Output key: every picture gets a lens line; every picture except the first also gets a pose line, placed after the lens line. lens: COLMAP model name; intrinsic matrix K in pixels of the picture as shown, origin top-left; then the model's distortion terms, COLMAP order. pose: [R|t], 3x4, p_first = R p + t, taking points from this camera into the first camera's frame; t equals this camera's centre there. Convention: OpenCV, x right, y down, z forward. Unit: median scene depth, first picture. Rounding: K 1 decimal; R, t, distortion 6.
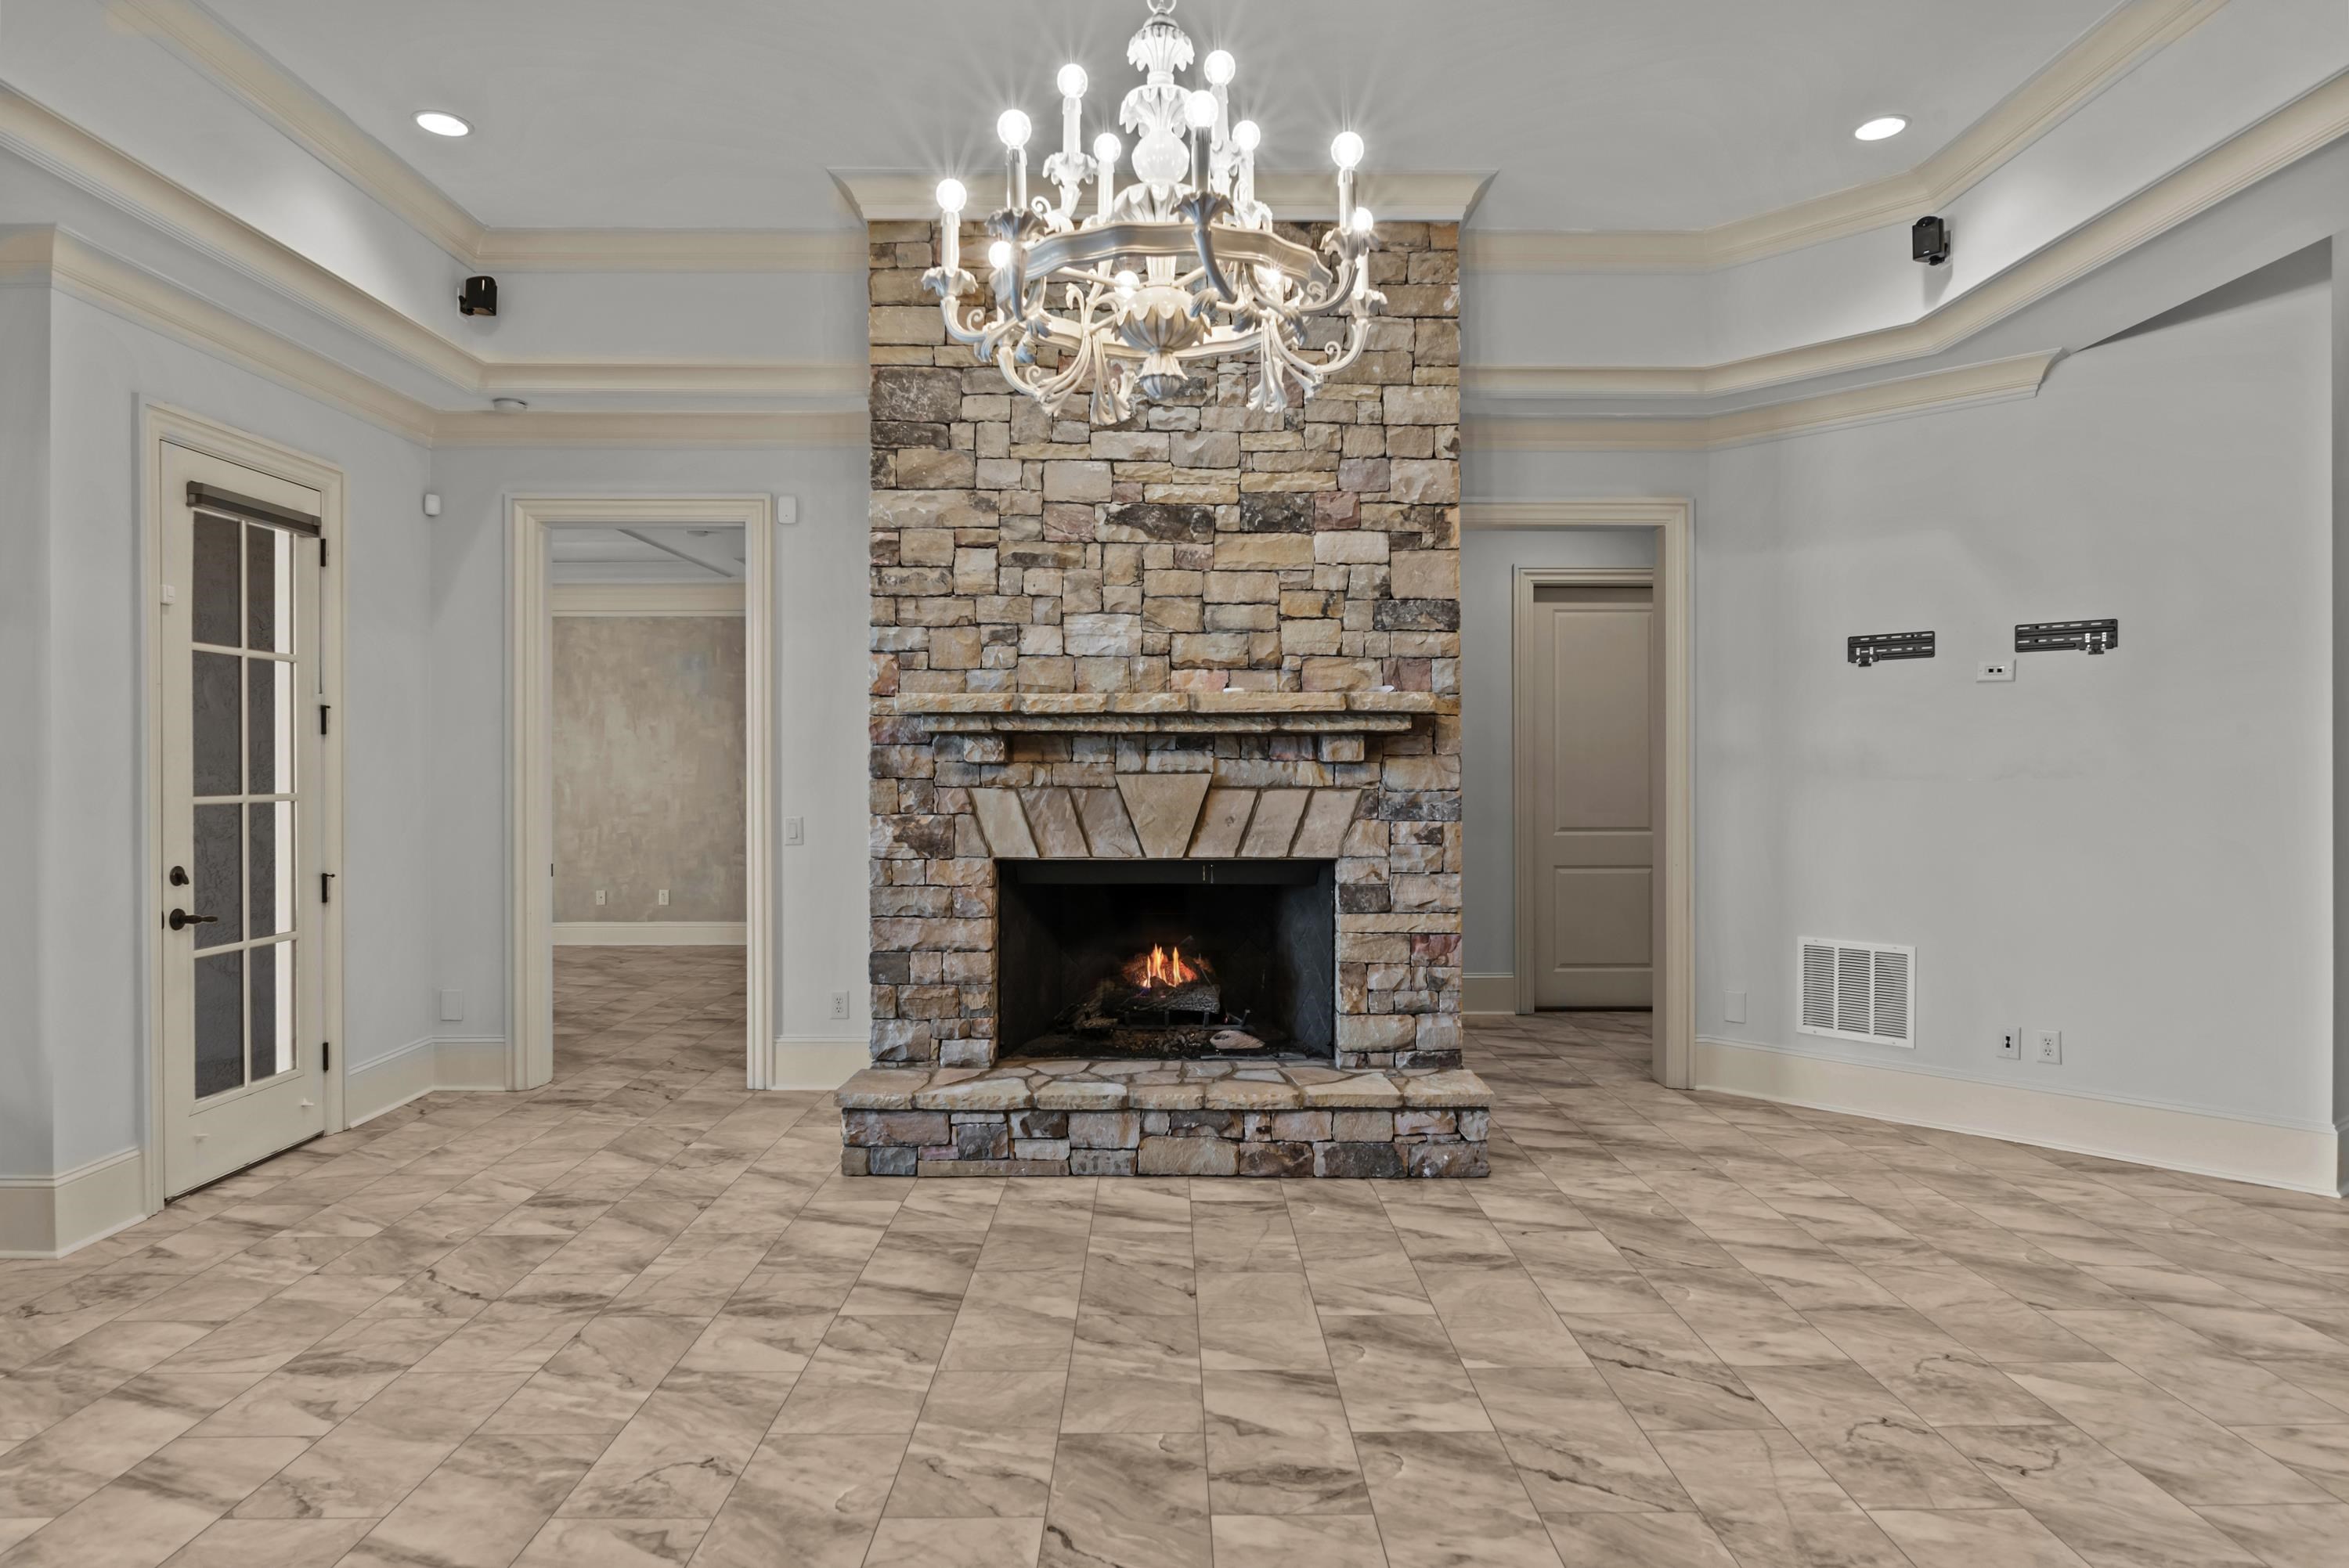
lens RADIAL K [[1319.9, 0, 1174.5], [0, 1319.9, 784.0], [0, 0, 1]] dist [-0.003237, -0.000904]
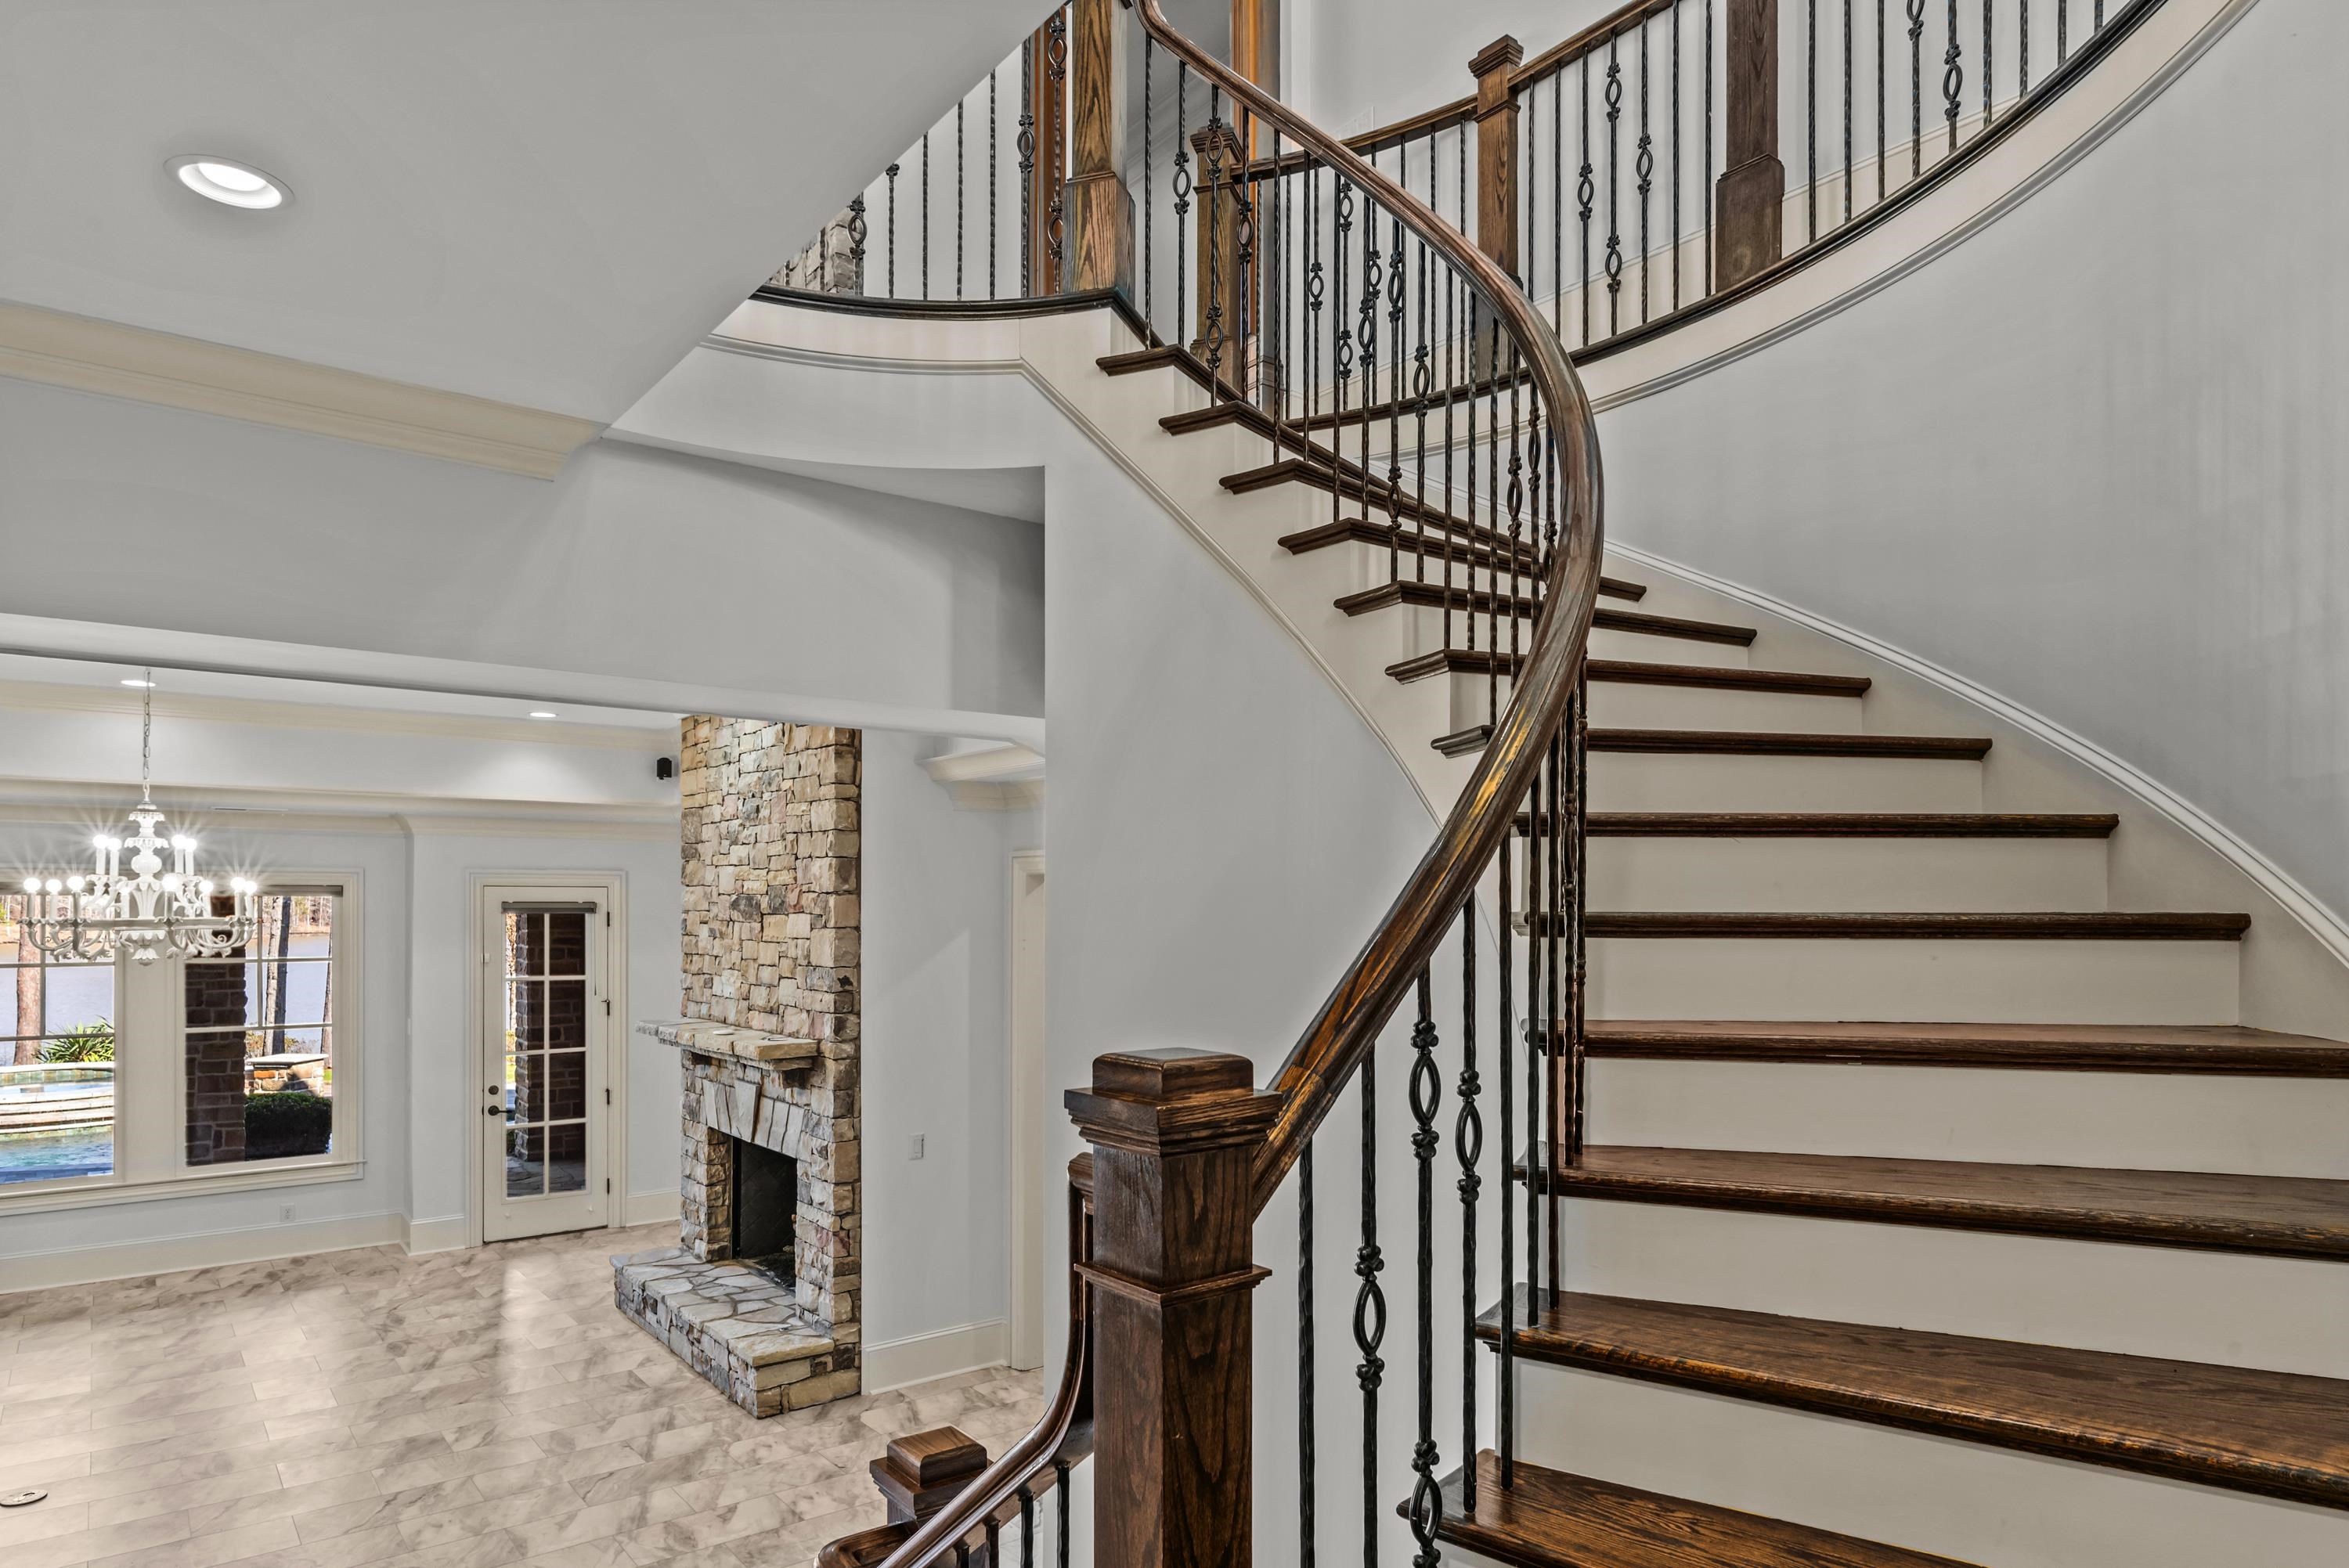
lens RADIAL K [[1357.7, 0, 1188.3], [0, 1357.7, 928.8], [0, 0, 1]] dist [0.002347, -0.000271]
pose [[0.615680, 0.010486, -0.787927, 1.452518], [-0.010583, 0.999931, 0.005037, -0.187488], [0.787926, 0.005237, 0.615748, 0.467264]]
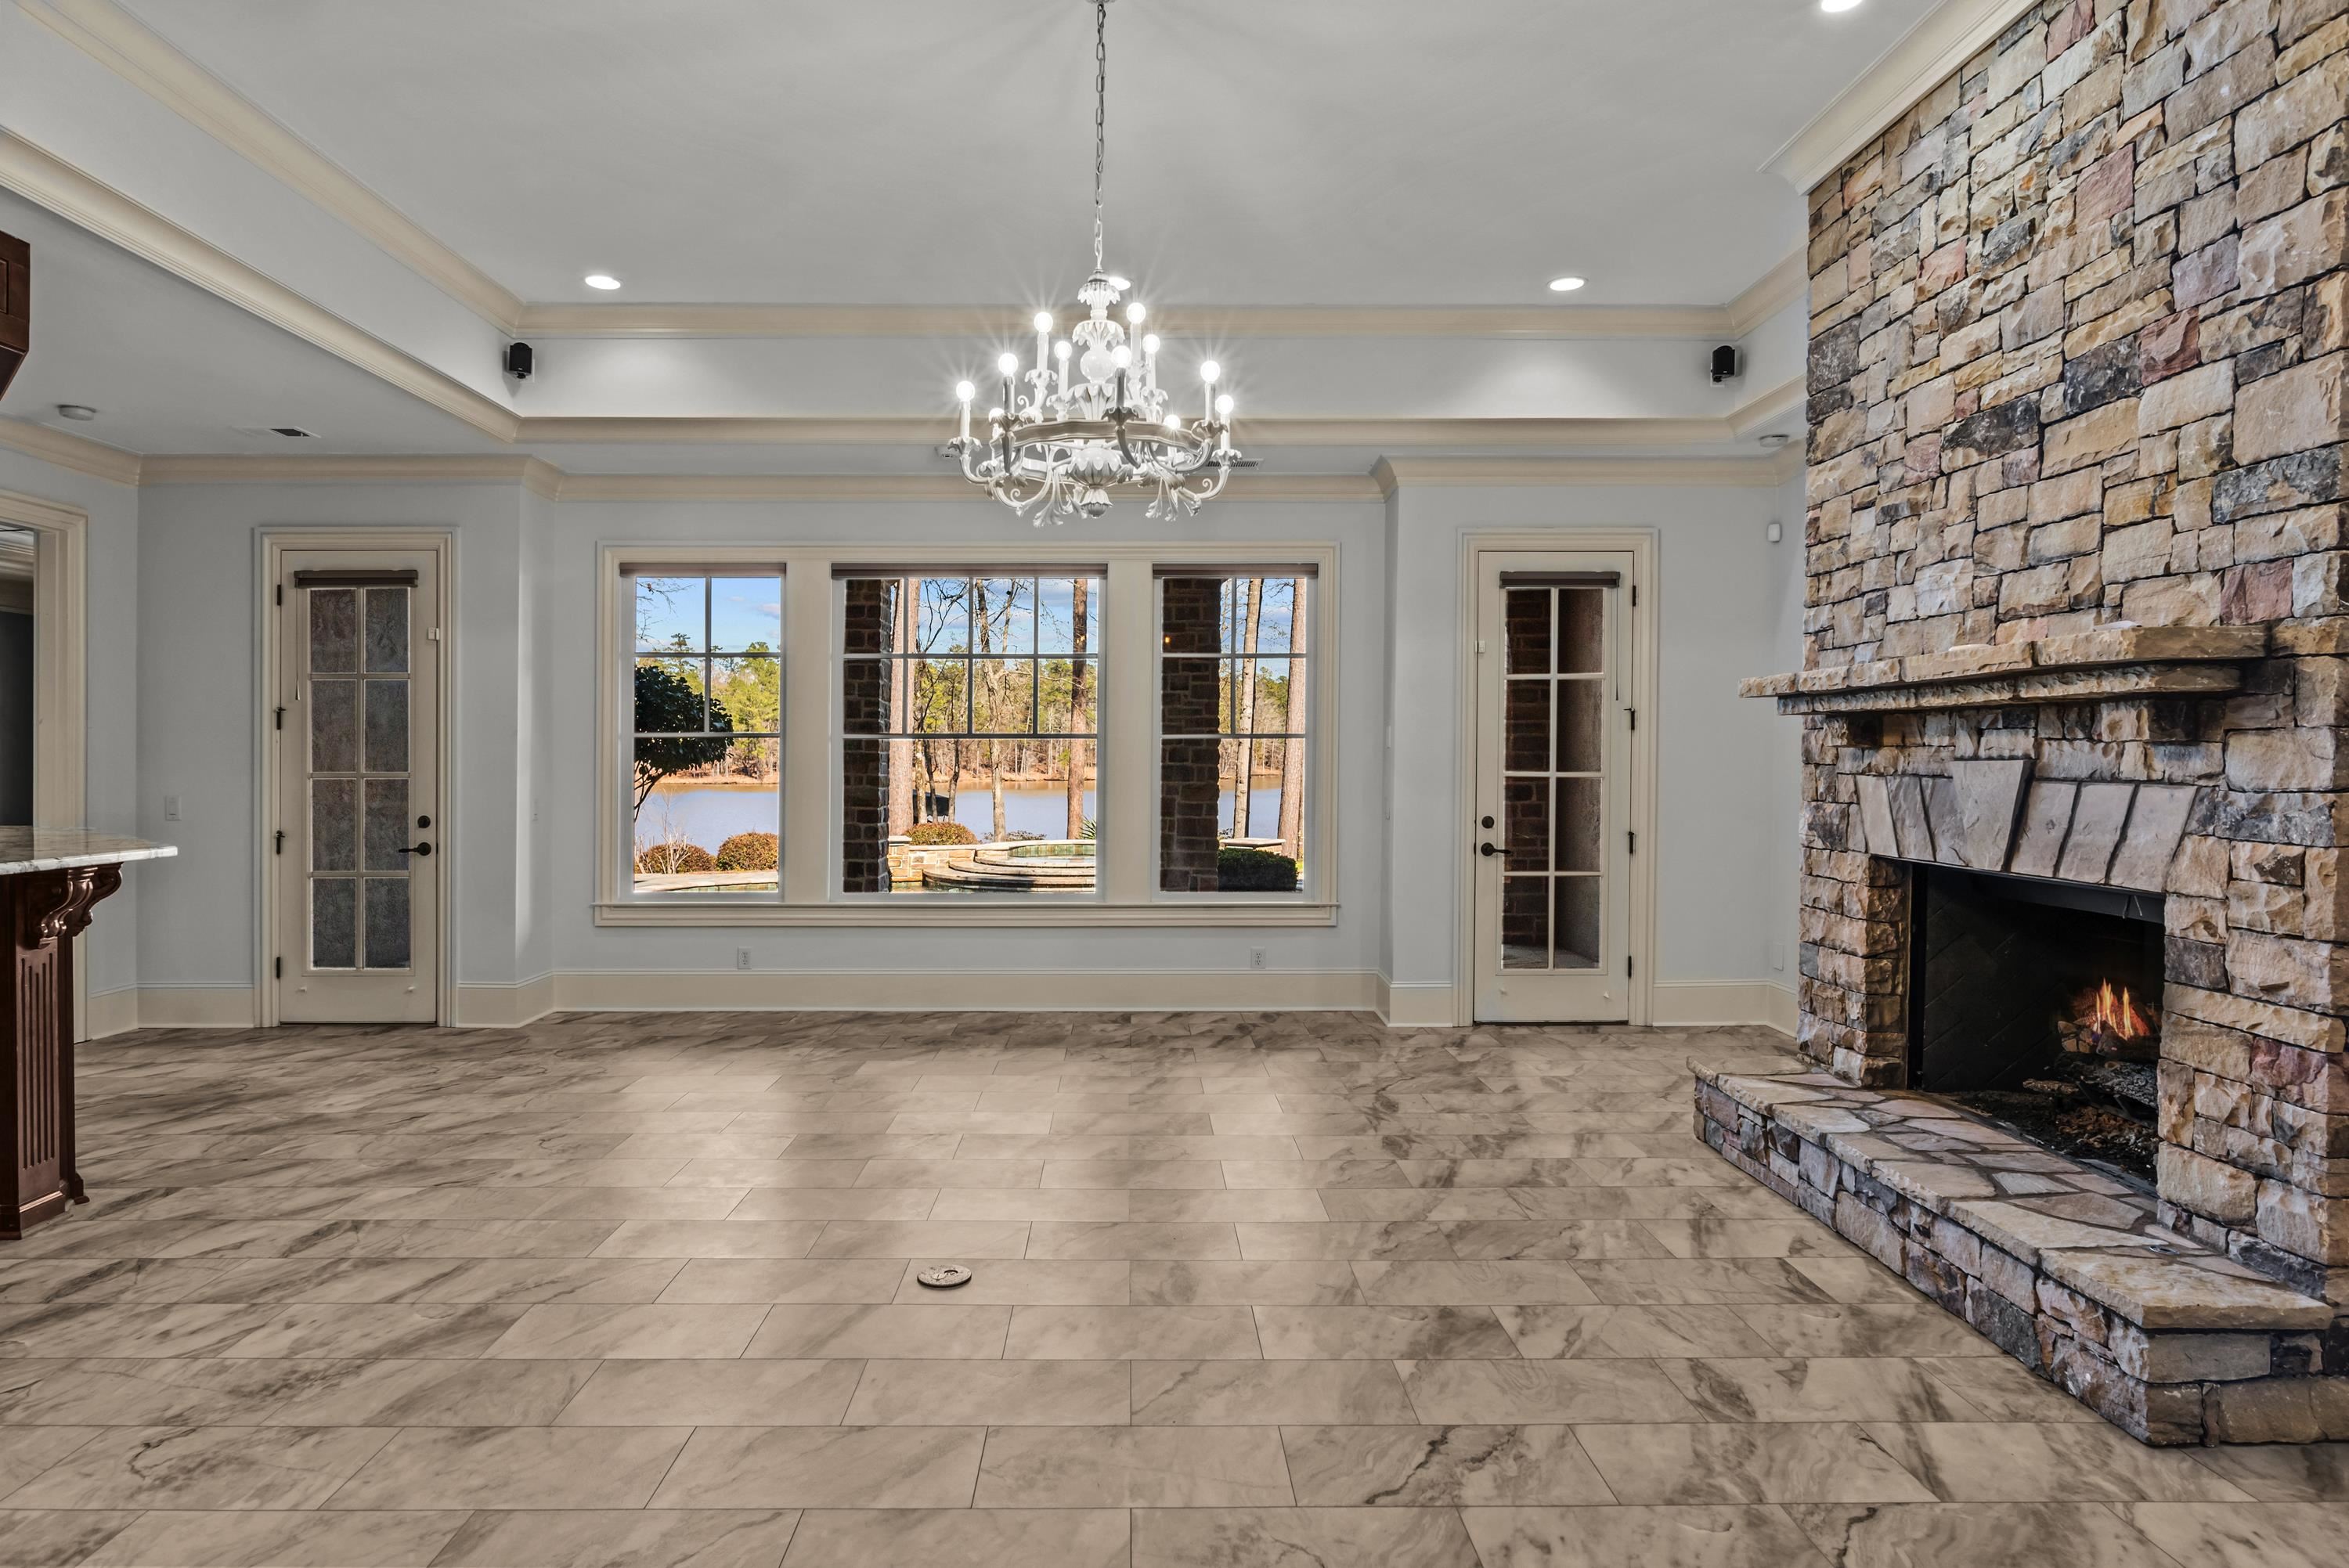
lens RADIAL K [[1355.9, 0, 1174.5], [0, 1355.9, 784.0], [0, 0, 1]] dist [0.000790, -0.000141]
pose [[0.023198, 0.019748, -0.999536, 0.768801], [-0.013686, 0.999717, 0.019434, -0.002765], [0.999637, 0.013229, 0.023462, 0.509612]]
